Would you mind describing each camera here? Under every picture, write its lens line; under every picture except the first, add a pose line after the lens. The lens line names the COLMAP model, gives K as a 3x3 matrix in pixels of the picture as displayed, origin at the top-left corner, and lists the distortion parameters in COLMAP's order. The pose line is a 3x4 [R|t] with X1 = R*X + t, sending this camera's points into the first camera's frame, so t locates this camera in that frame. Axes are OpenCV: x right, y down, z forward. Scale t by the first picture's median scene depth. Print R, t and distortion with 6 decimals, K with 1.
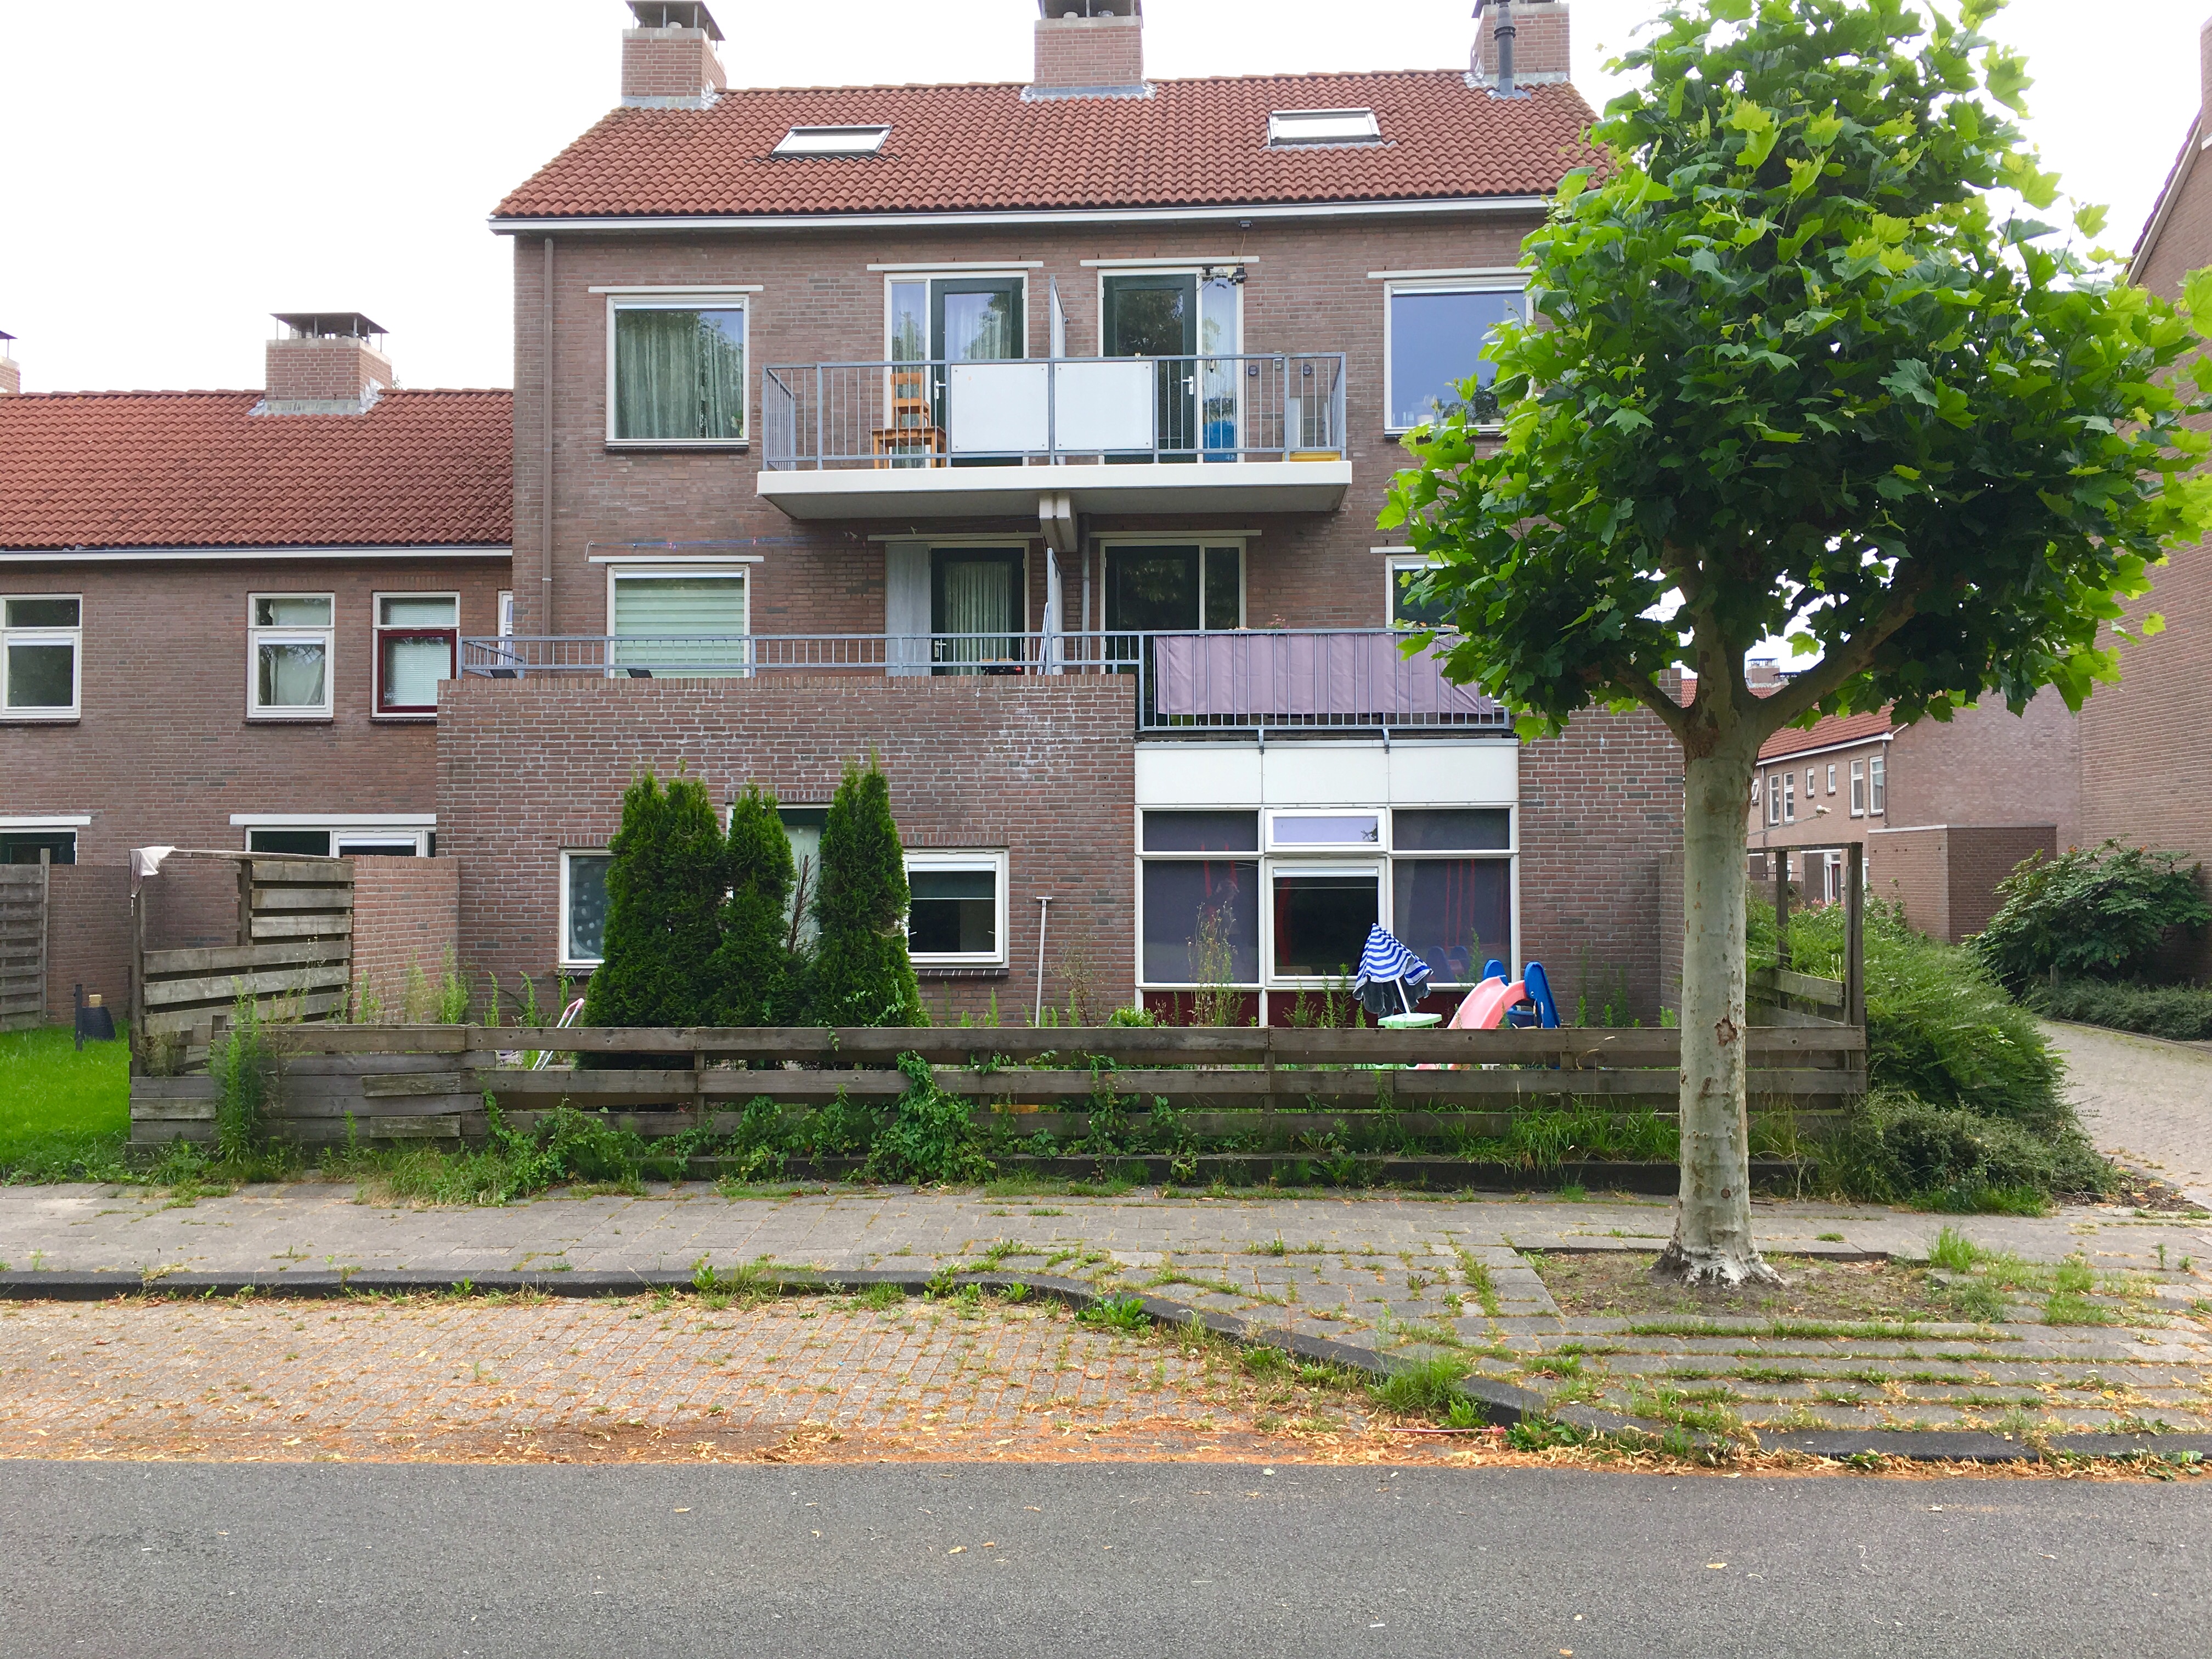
lens RADIAL K [[1874.5, 0, 1102.7], [0, 1874.5, 820.4], [0, 0, 1]] dist [0.060433, -0.049401]
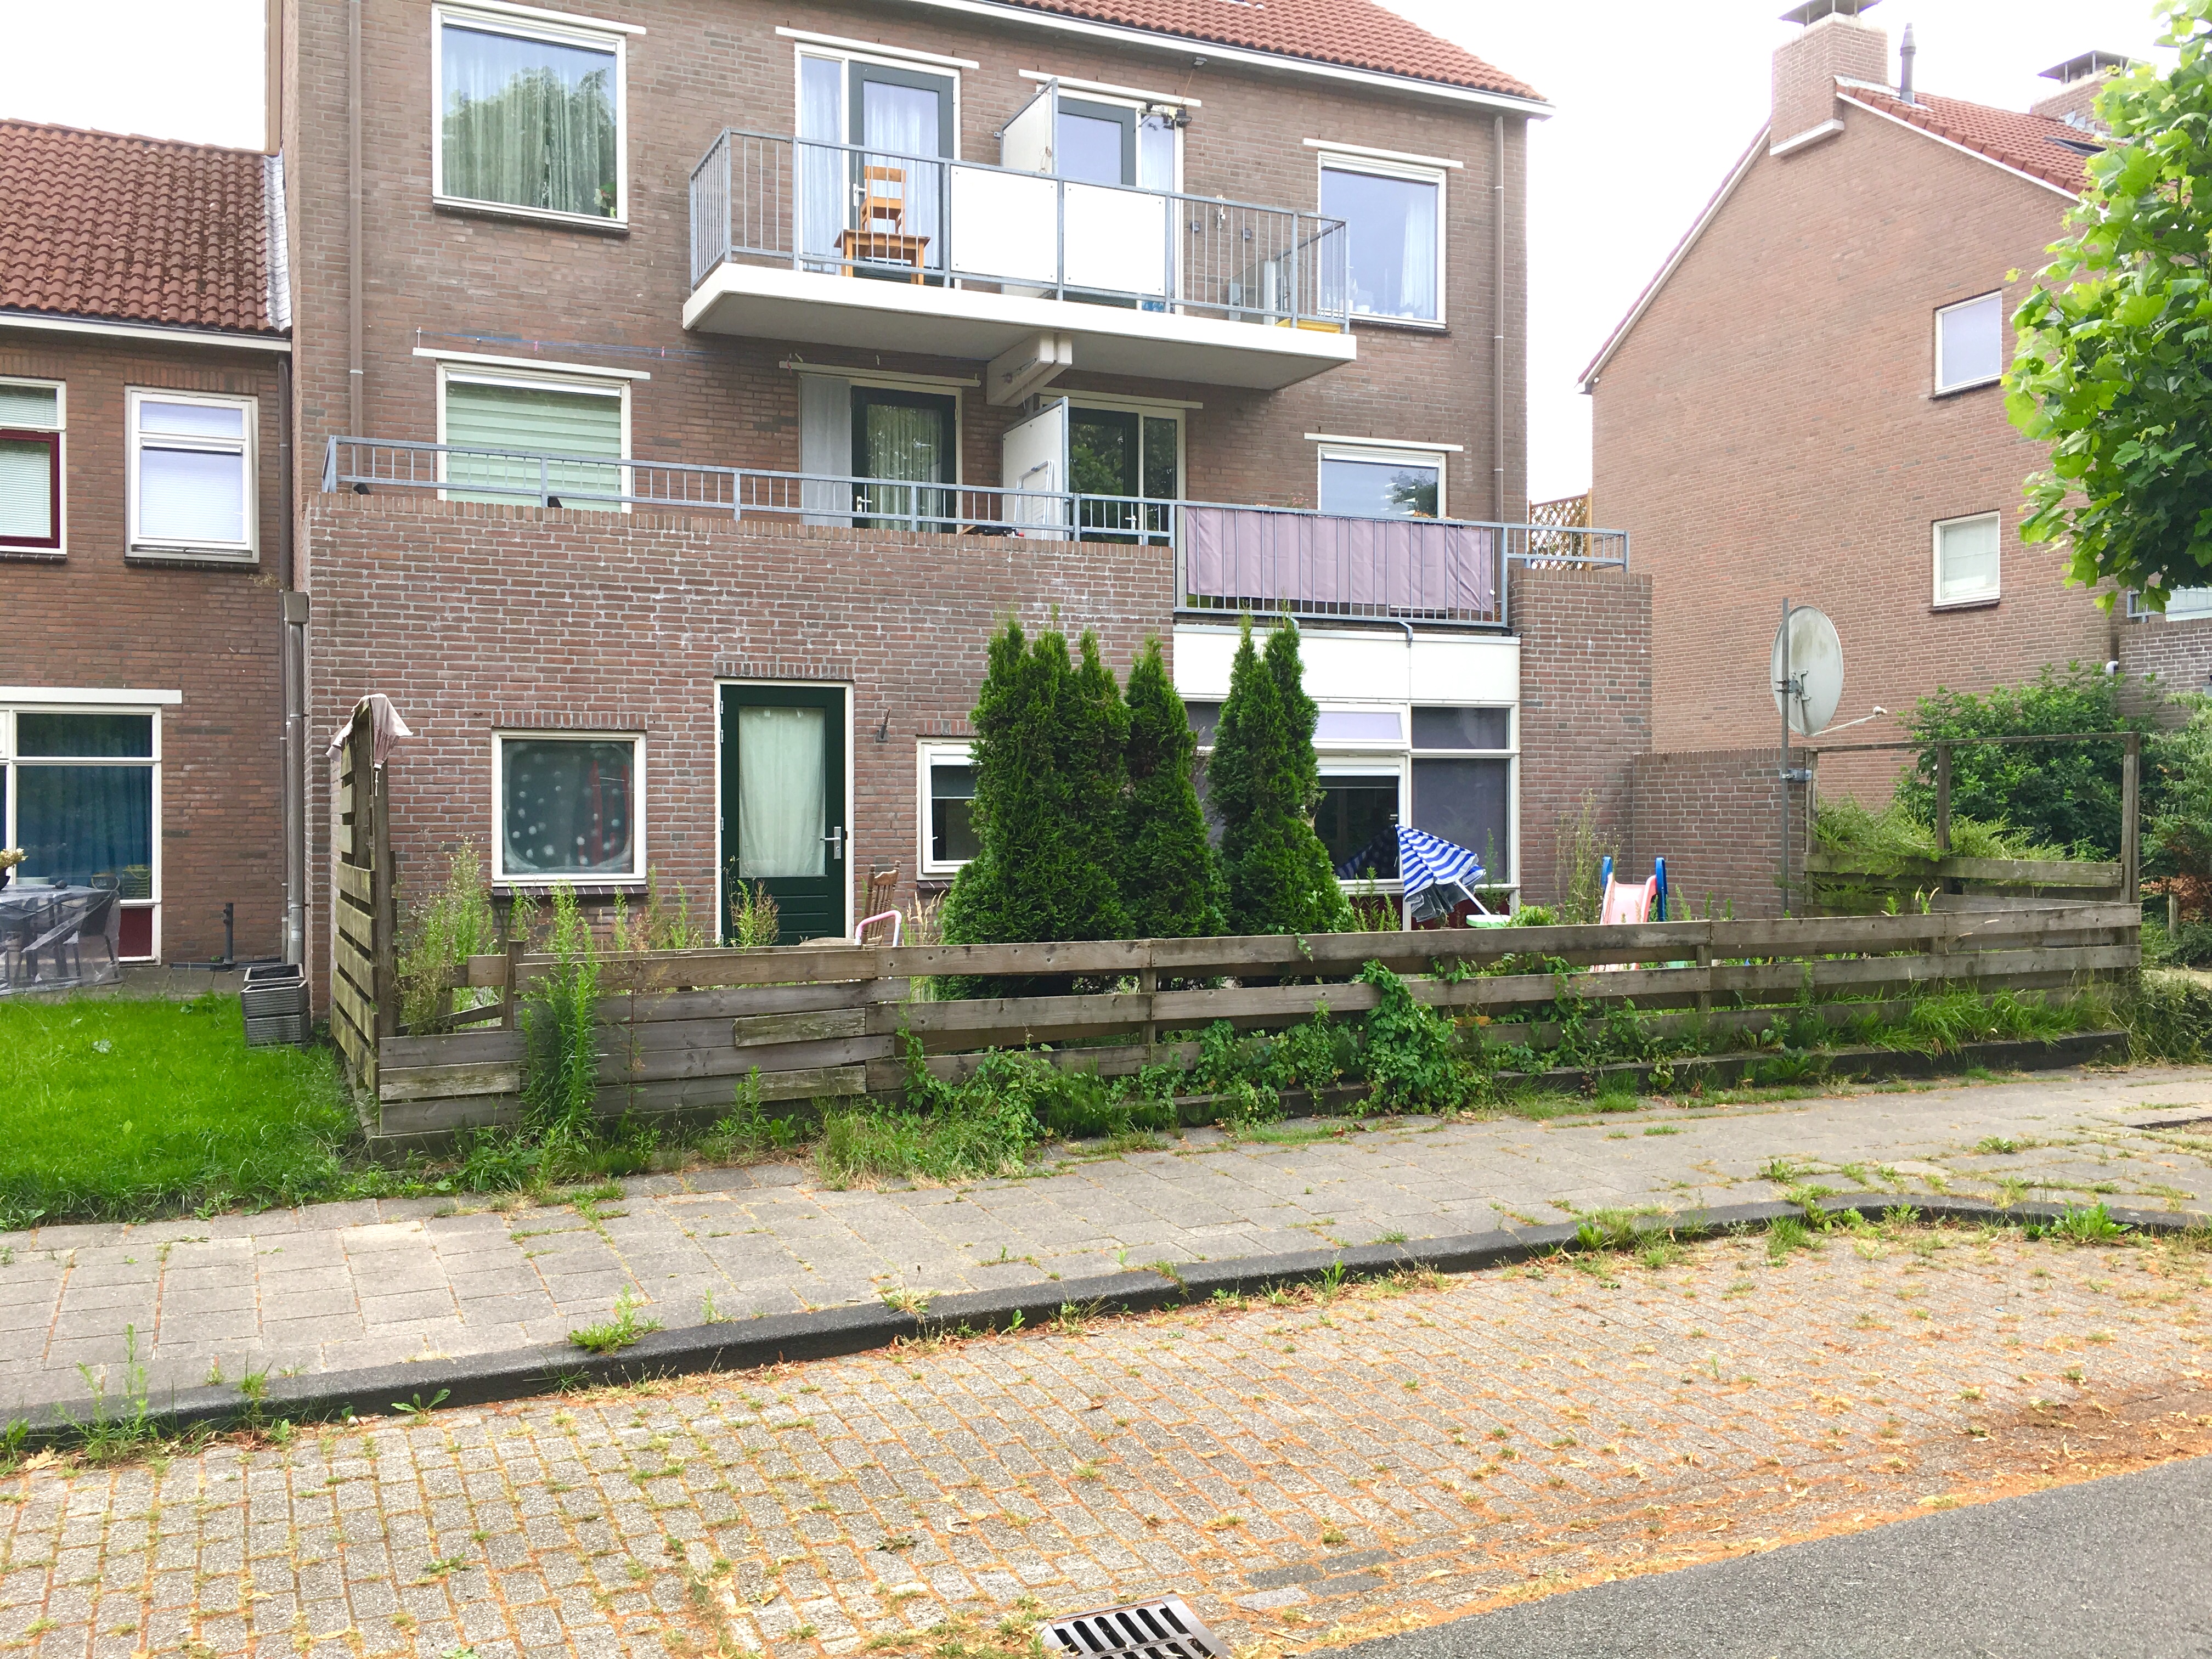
lens RADIAL K [[1874.5, 0, 1110.9], [0, 1874.5, 830.2], [0, 0, 1]] dist [0.060433, -0.049401]
pose [[0.889176, -0.003902, 0.457548, -0.418950], [-0.014479, 0.999223, 0.036659, 0.024422], [-0.457336, -0.039221, 0.888429, 0.211067]]
